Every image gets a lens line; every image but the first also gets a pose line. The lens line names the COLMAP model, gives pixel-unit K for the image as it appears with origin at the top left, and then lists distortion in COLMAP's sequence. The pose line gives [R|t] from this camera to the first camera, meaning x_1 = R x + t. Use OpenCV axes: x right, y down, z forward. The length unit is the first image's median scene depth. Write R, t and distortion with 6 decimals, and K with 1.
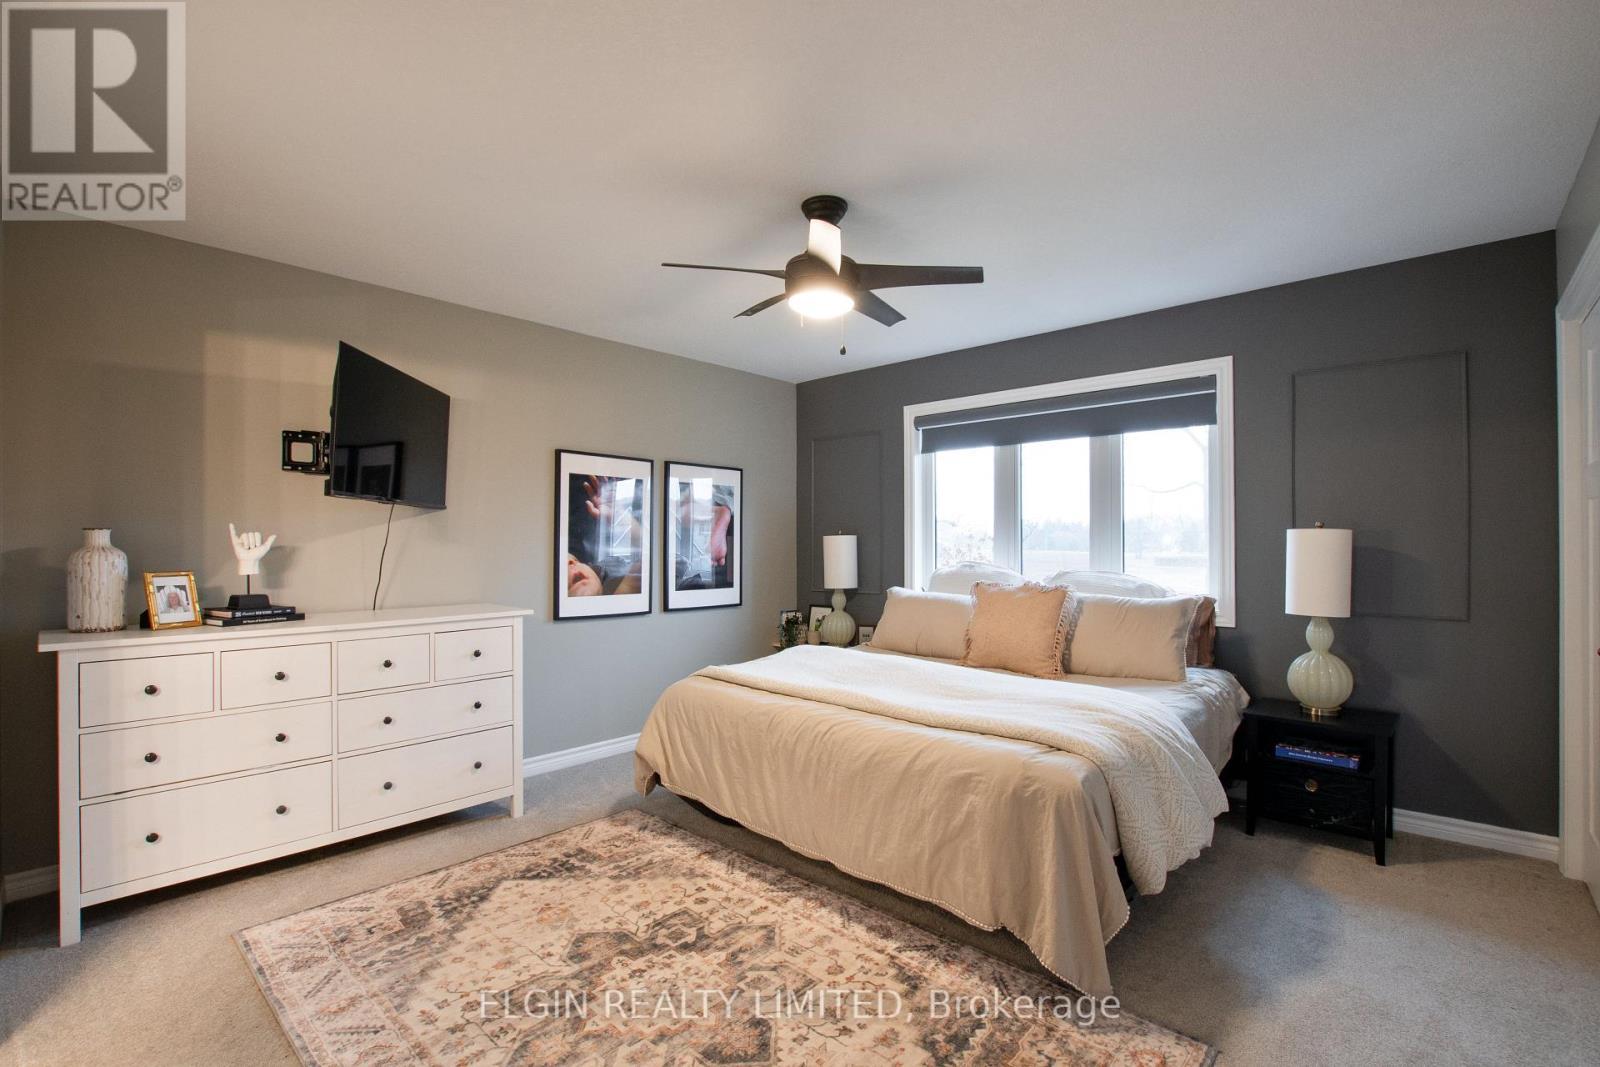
lens RADIAL K [[713.7, 0, 806.7], [0, 713.7, 540.0], [0, 0, 1]] dist [-0.022013, 0.000826]
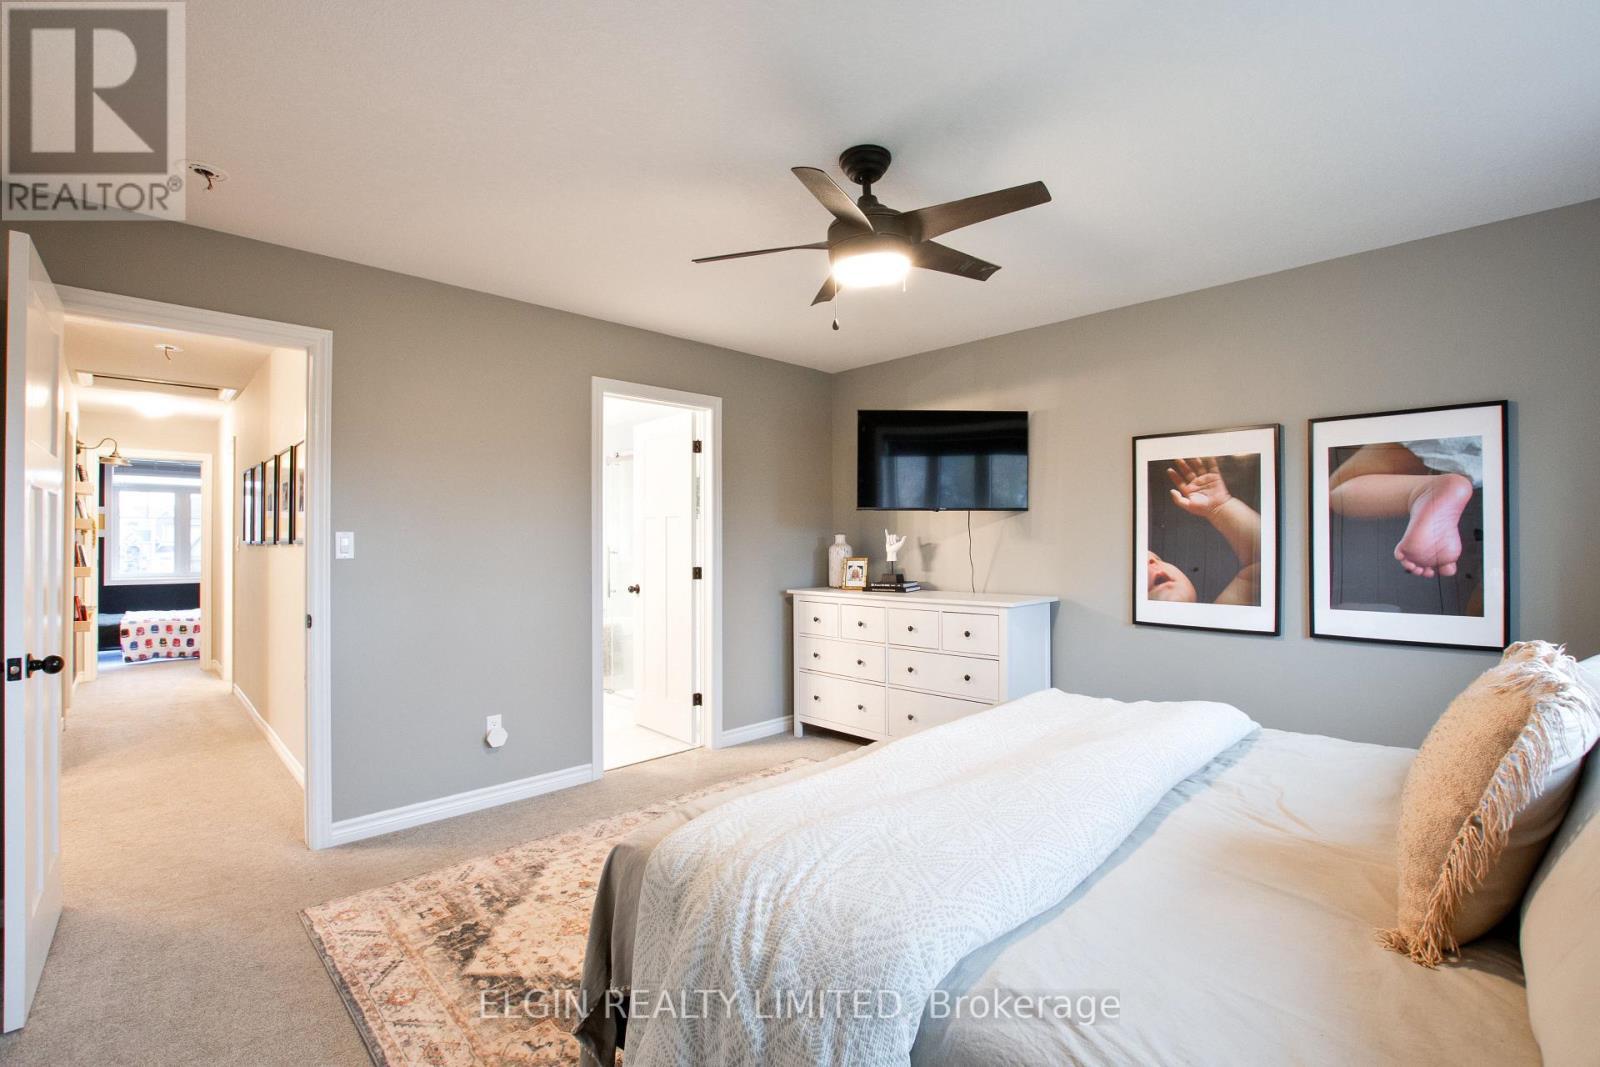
lens RADIAL K [[713.7, 0, 806.4], [0, 713.7, 537.6], [0, 0, 1]] dist [-0.022013, 0.000826]
pose [[-0.041421, -0.005224, -0.999128, 0.574316], [0.011441, 0.999918, -0.005703, 0.002017], [0.999076, -0.011667, -0.041358, 0.610419]]
